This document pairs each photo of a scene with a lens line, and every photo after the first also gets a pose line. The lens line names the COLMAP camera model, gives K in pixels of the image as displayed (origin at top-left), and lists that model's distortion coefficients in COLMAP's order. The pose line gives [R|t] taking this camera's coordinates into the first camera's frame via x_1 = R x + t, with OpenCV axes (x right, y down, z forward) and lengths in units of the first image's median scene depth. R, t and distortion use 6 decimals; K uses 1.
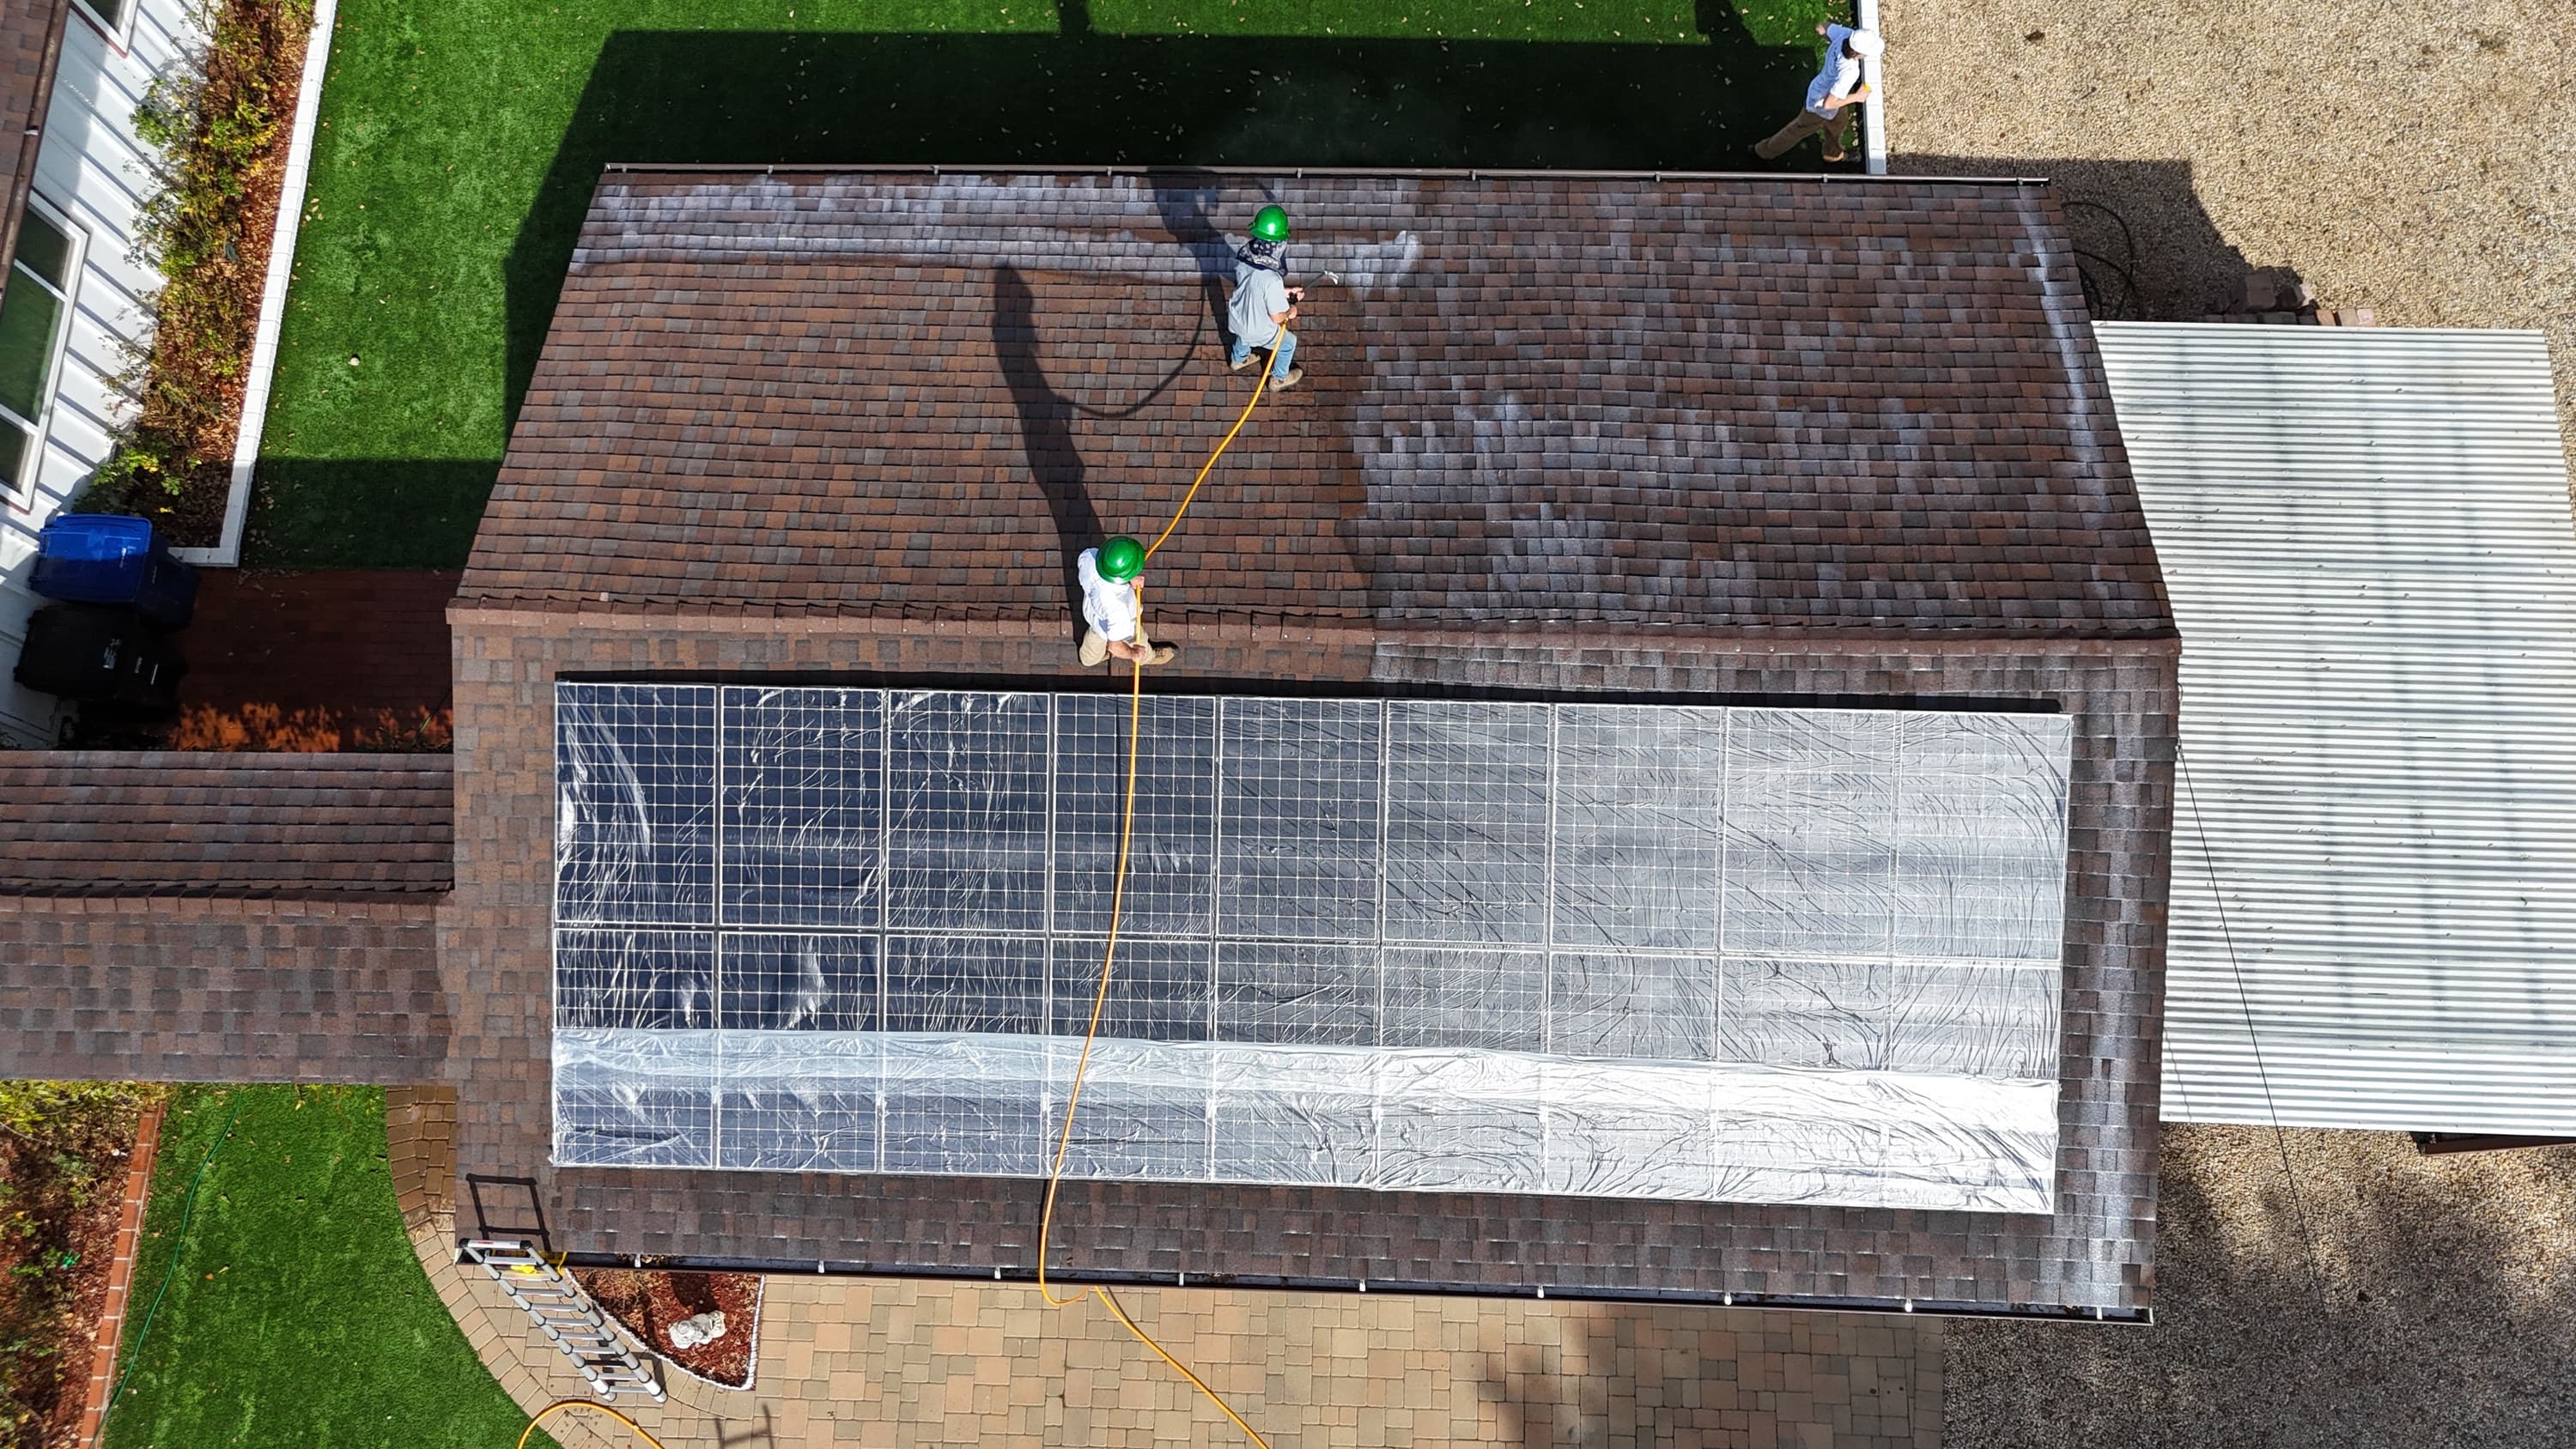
lens RADIAL K [[1973.1, 0, 1288.0], [0, 1973.1, 724.5], [0, 0, 1]] dist [0.001234, 0.002515]
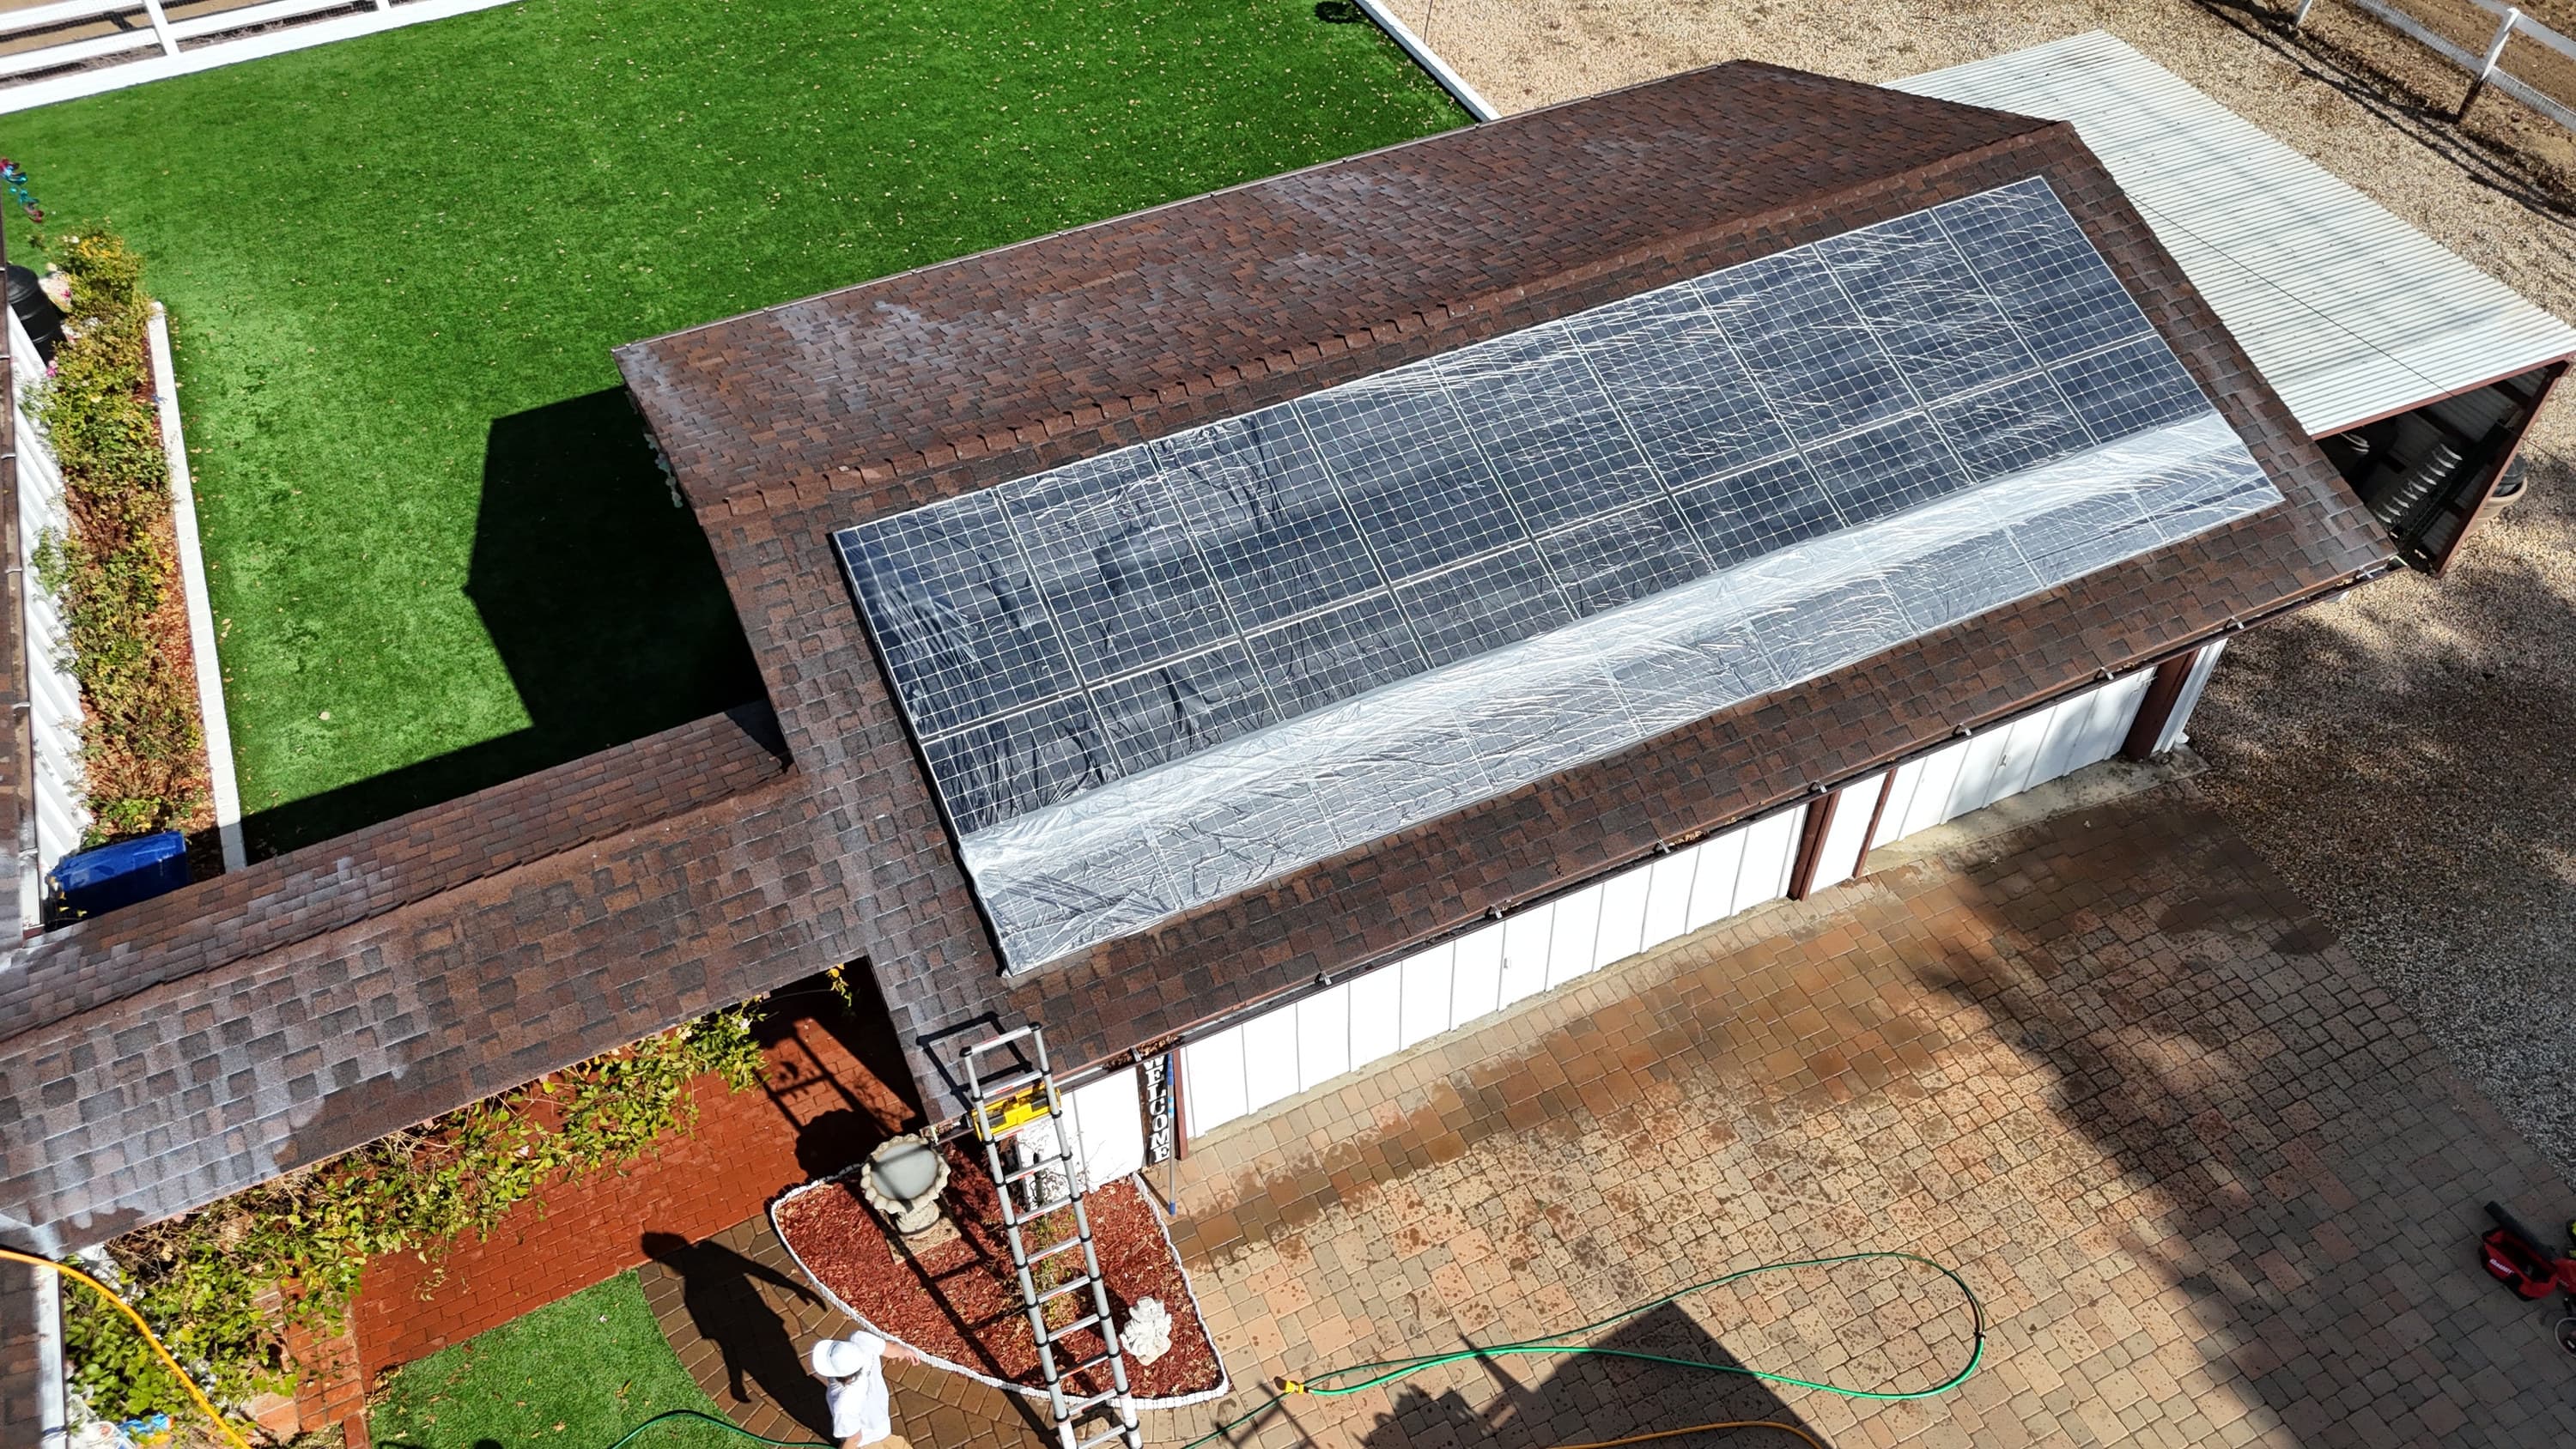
lens RADIAL K [[1973.1, 0, 1288.0], [0, 1973.1, 724.5], [0, 0, 1]] dist [0.001234, 0.002515]
pose [[0.885685, -0.305222, 0.349860, -0.393249], [0.436561, 0.803979, -0.403772, 0.395825], [-0.158040, 0.510350, 0.845320, 0.133554]]
